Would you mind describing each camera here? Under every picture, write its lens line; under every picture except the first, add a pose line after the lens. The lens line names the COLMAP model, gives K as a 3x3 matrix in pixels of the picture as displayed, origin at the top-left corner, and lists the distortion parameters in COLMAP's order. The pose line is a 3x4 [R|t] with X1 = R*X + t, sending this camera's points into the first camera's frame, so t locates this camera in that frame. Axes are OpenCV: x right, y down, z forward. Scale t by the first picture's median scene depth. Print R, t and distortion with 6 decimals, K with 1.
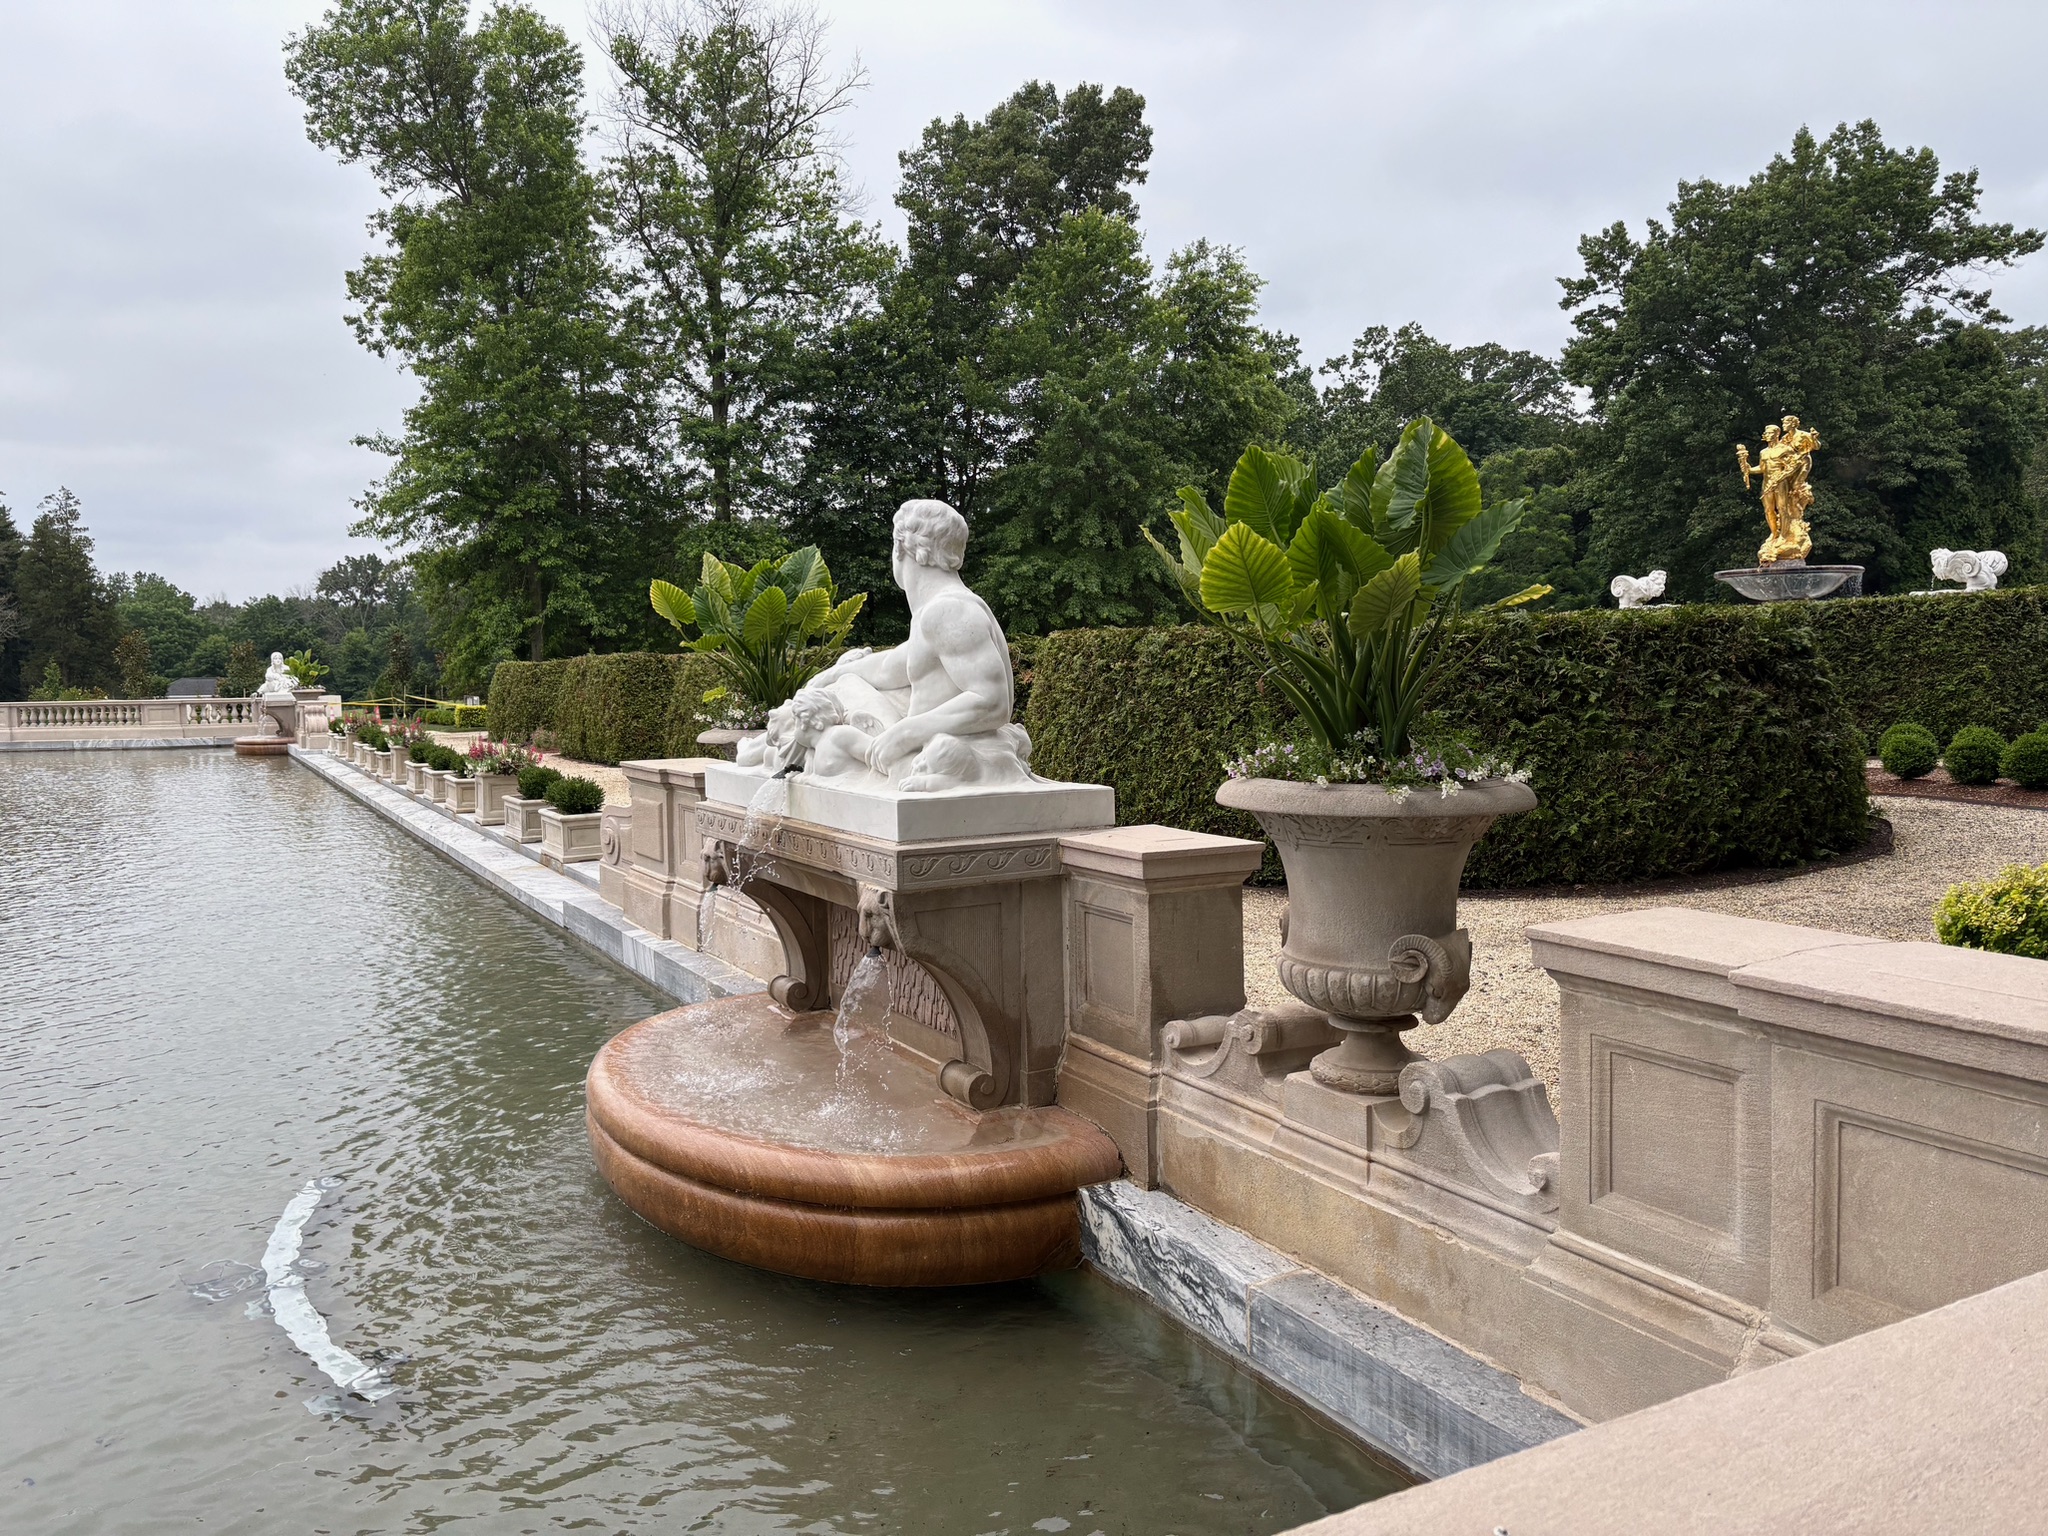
lens RADIAL K [[1540.2, 0, 1020.3], [0, 1540.2, 760.1], [0, 0, 1]] dist [-0.007691, -0.002699]
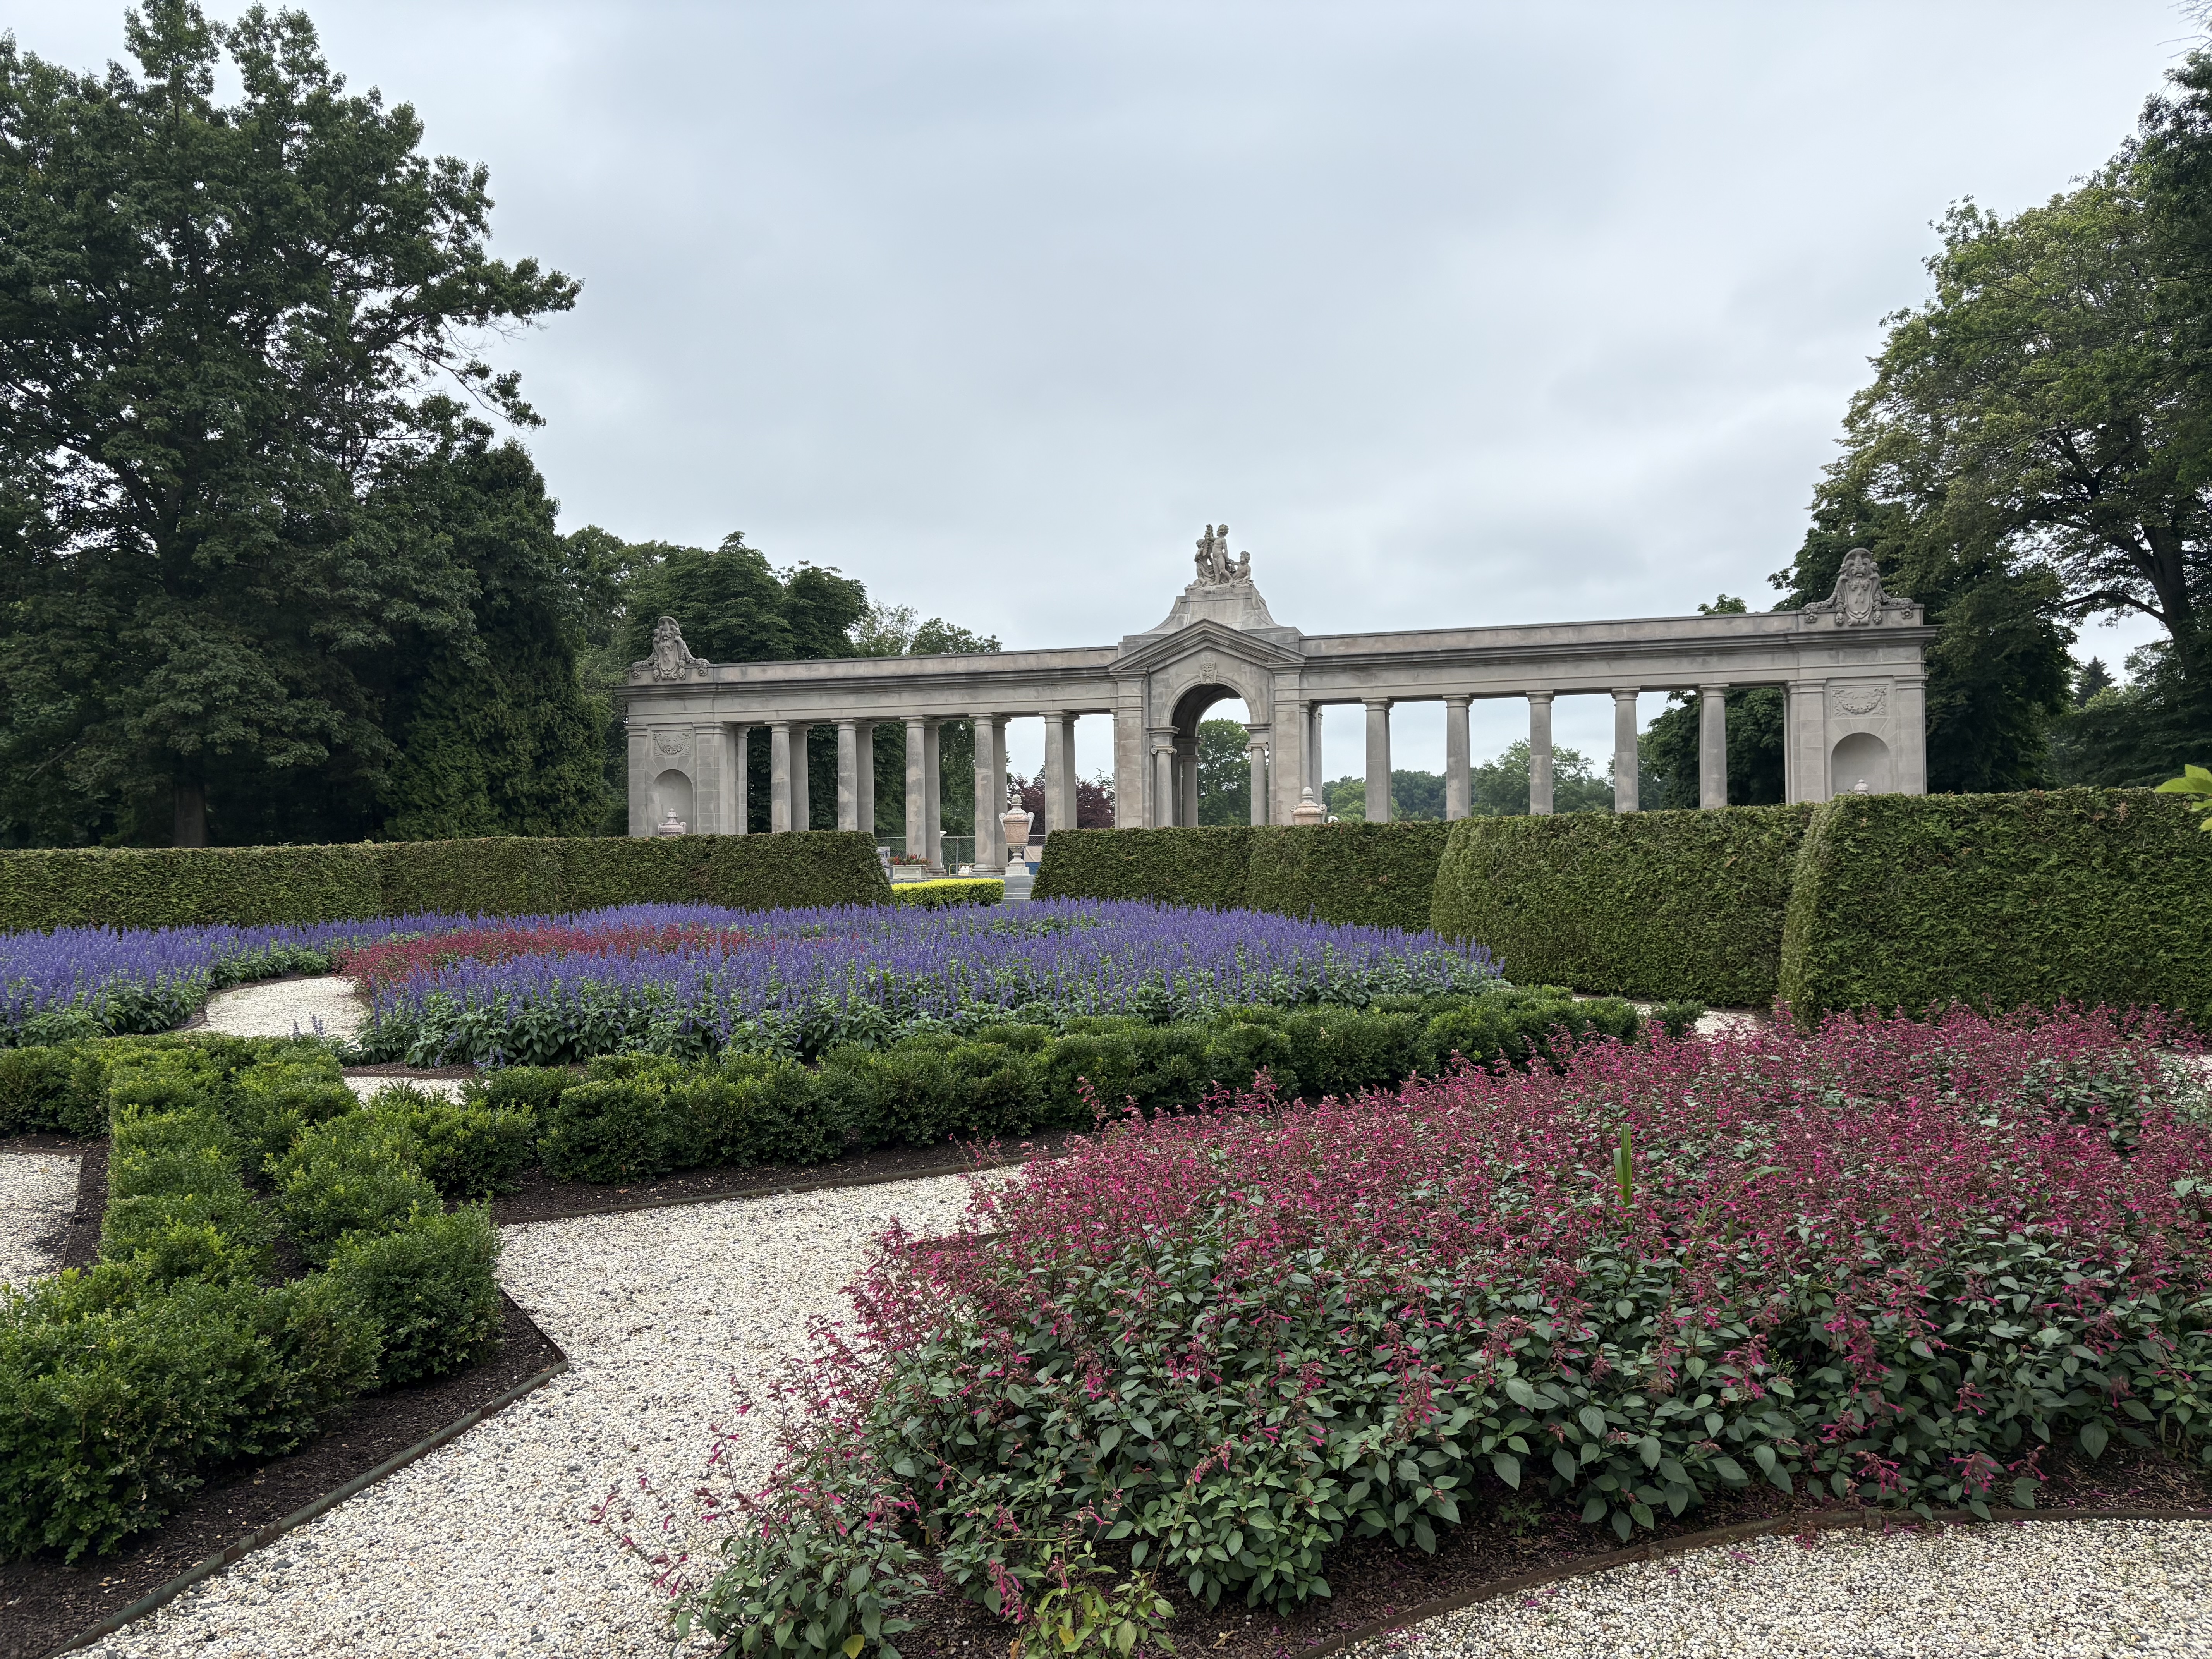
lens RADIAL K [[1677.2, 0, 1105.5], [0, 1677.2, 829.6], [0, 0, 1]] dist [-0.009463, -0.005154]
pose [[0.685646, 0.045467, 0.726514, 0.300867], [0.035234, 0.994805, -0.095510, -0.037693], [-0.727082, 0.091084, 0.680481, 0.358281]]
